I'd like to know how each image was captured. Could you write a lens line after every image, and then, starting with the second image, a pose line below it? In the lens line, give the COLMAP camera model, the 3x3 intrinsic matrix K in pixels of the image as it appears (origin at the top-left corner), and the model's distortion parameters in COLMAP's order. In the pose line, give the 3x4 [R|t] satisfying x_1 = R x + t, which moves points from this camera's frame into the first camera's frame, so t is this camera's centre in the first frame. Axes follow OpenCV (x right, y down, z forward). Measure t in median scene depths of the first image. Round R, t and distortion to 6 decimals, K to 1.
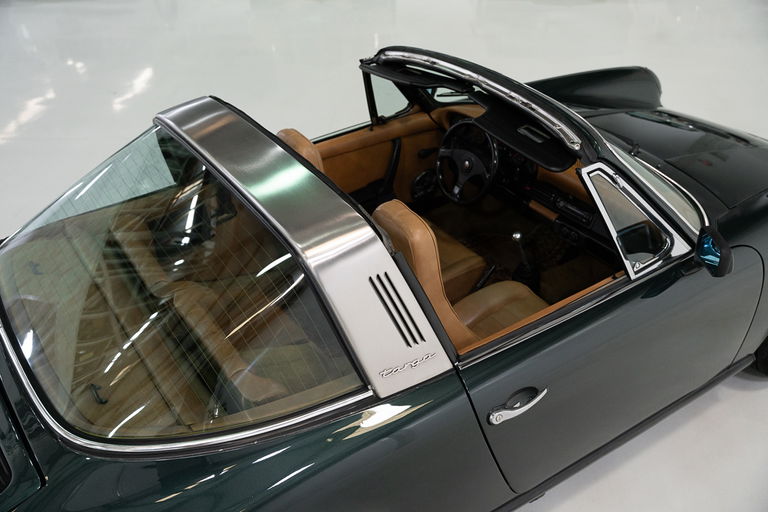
lens RADIAL K [[744.3, 0, 389.2], [0, 744.3, 255.1], [0, 0, 1]] dist [-0.003103, 0.000000]
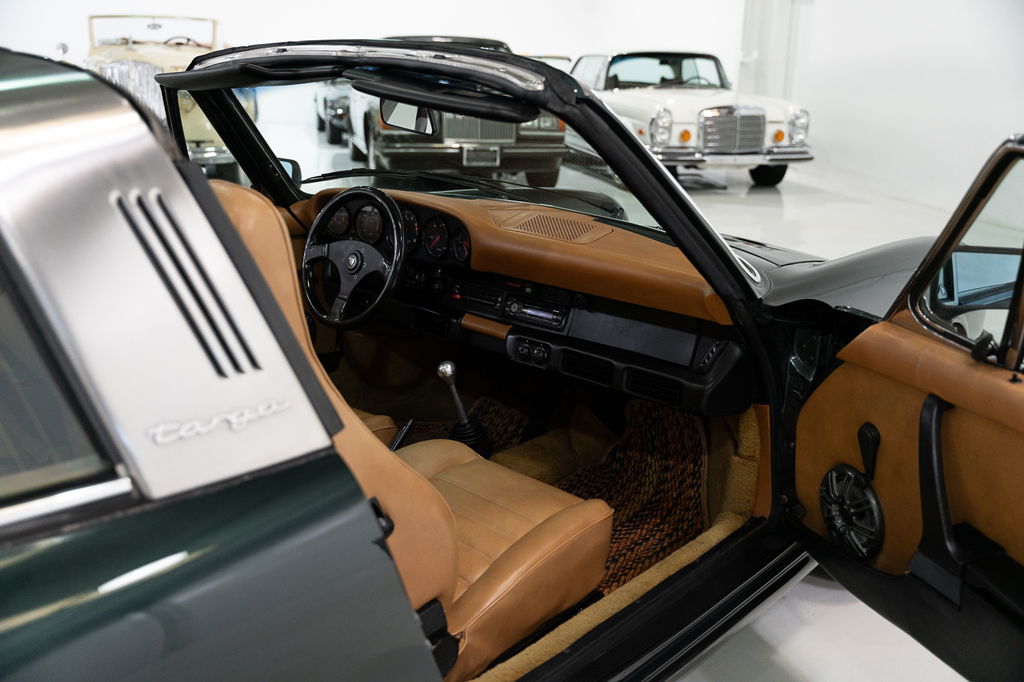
lens RADIAL K [[984.5, 0, 510.9], [0, 984.5, 332.1], [0, 0, 1]] dist [0.003158, 0.000000]
pose [[0.968206, -0.027906, 0.248594, 0.035930], [0.100653, 0.953224, -0.285012, 0.209566], [-0.229012, 0.300972, 0.925726, 0.320569]]
